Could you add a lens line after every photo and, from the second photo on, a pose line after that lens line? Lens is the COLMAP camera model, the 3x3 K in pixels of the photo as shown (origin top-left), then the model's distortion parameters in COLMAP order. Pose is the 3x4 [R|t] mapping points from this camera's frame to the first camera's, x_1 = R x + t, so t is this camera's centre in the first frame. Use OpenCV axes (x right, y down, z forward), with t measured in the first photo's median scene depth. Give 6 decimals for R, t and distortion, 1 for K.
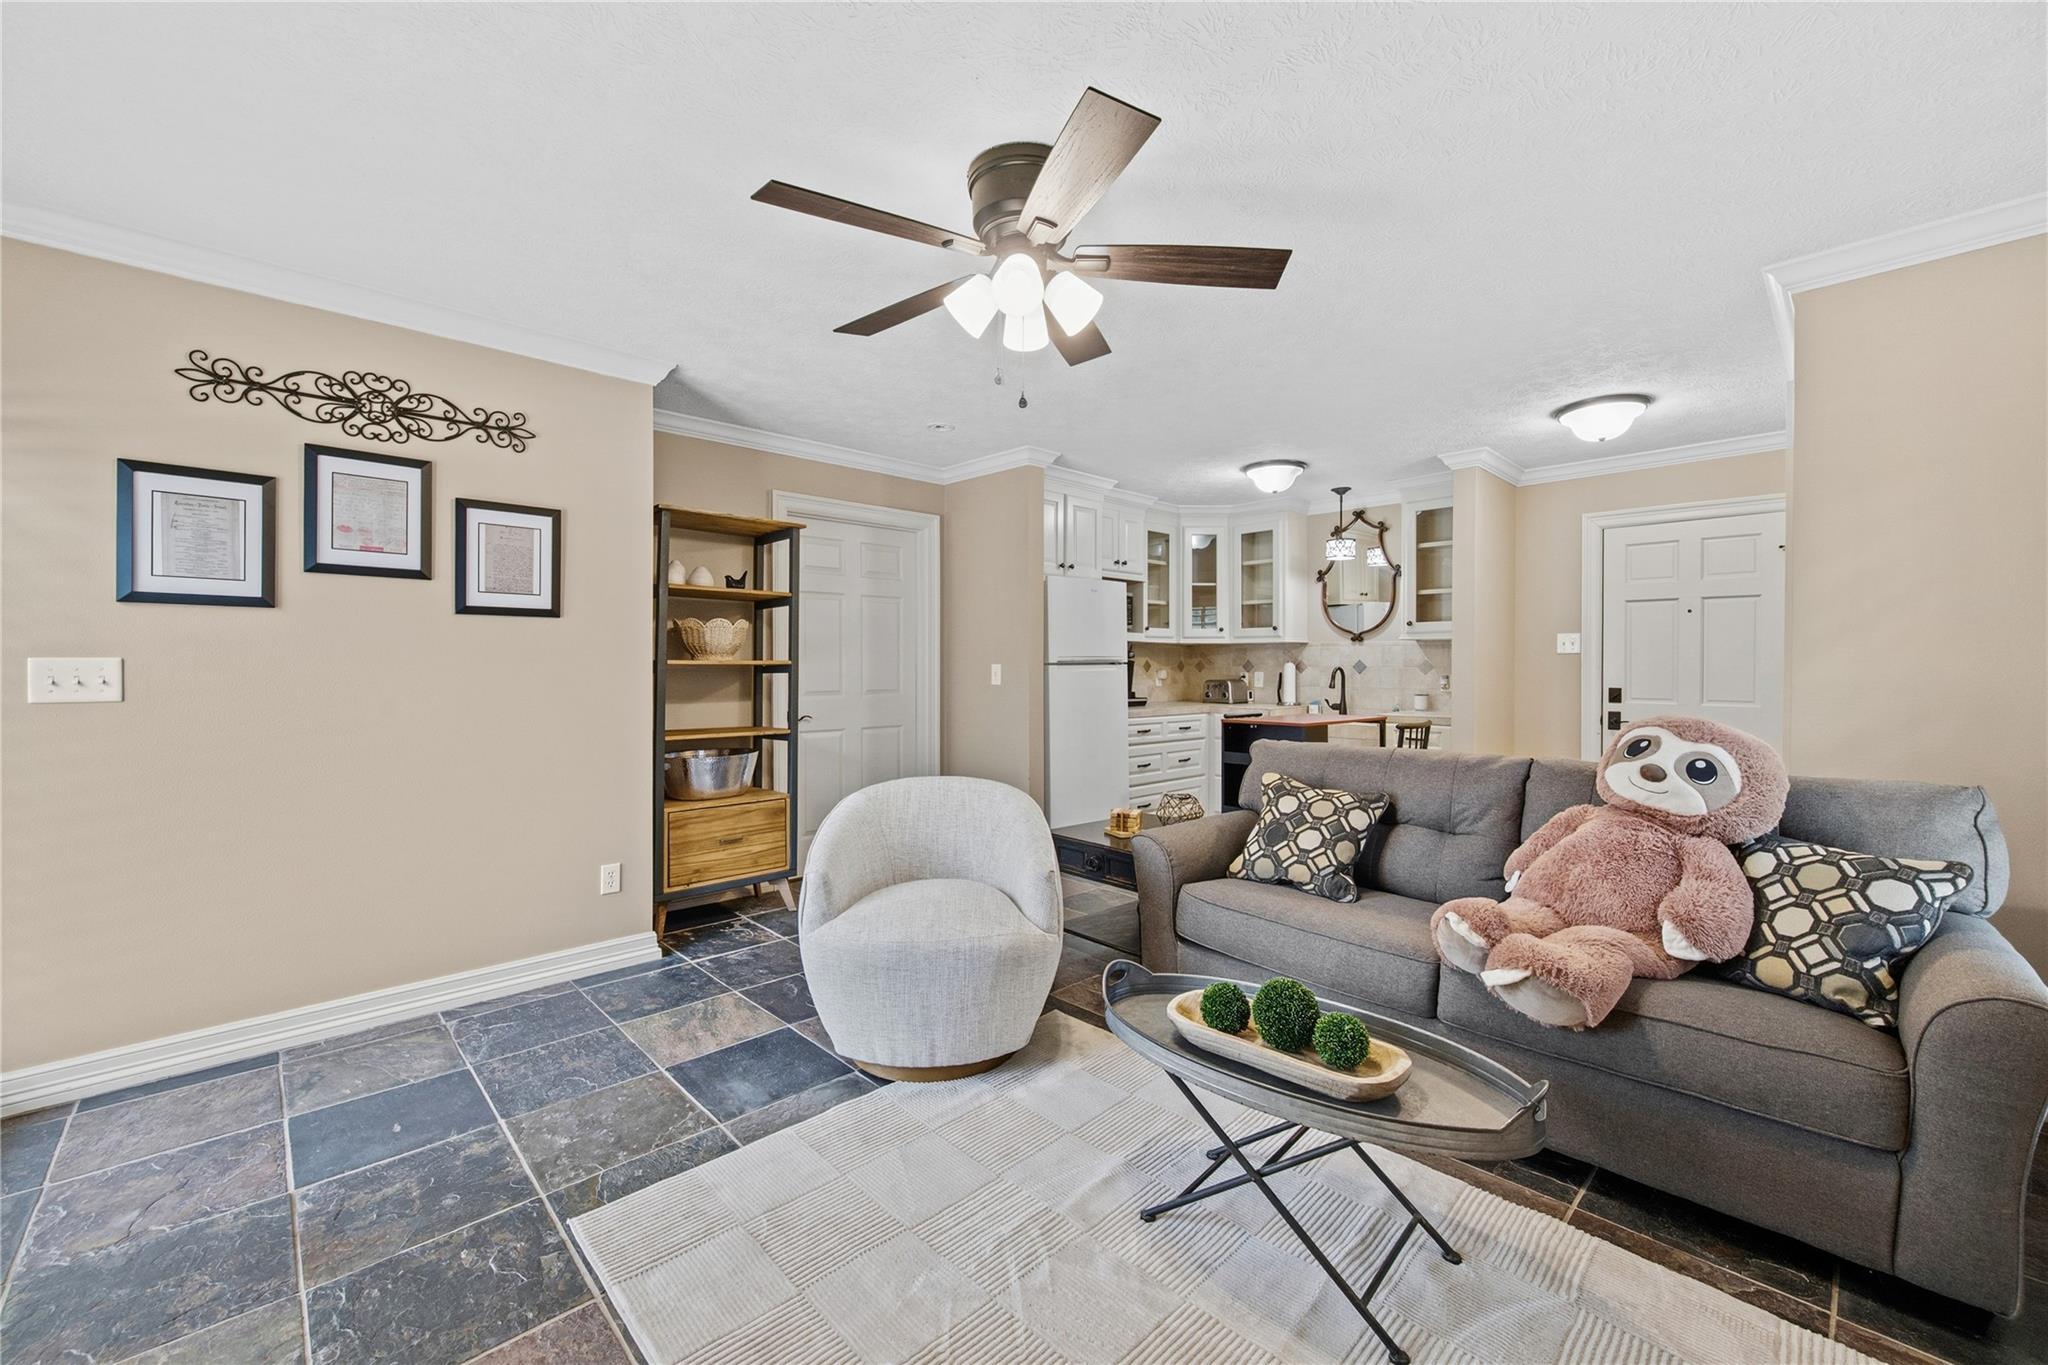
lens RADIAL K [[819.7, 0, 1028.7], [0, 819.7, 671.9], [0, 0, 1]] dist [-0.000992, 0.000135]
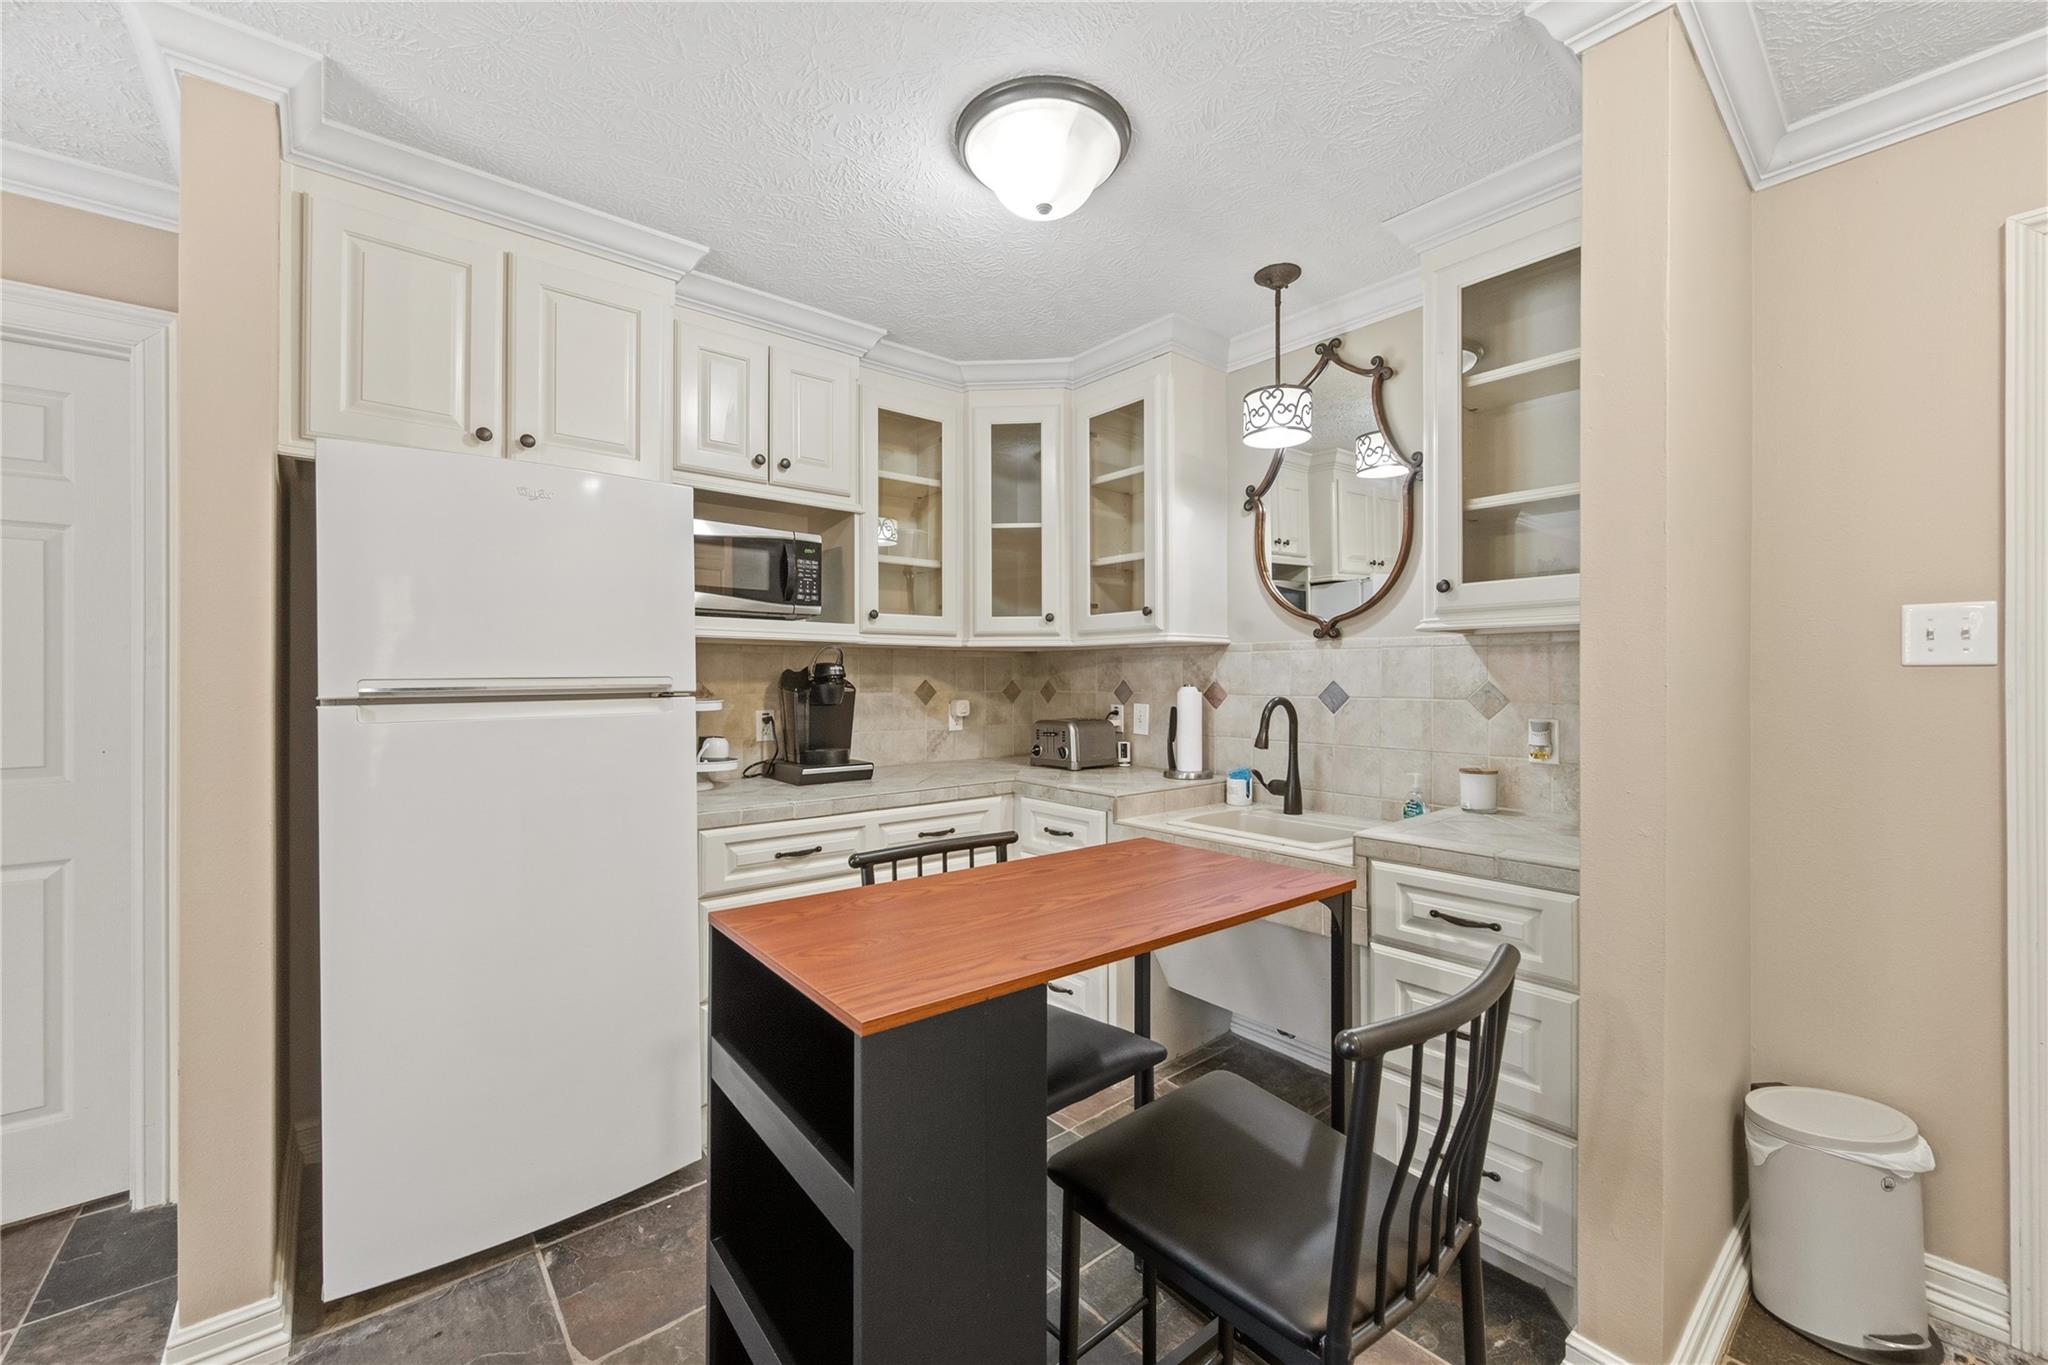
lens RADIAL K [[819.7, 0, 1021.2], [0, 819.7, 679.4], [0, 0, 1]] dist [-0.000992, 0.000135]
pose [[0.997845, -0.002997, -0.065548, 0.257623], [0.002472, 0.999964, -0.008090, -0.011807], [0.065570, 0.007910, 0.997817, 0.533323]]
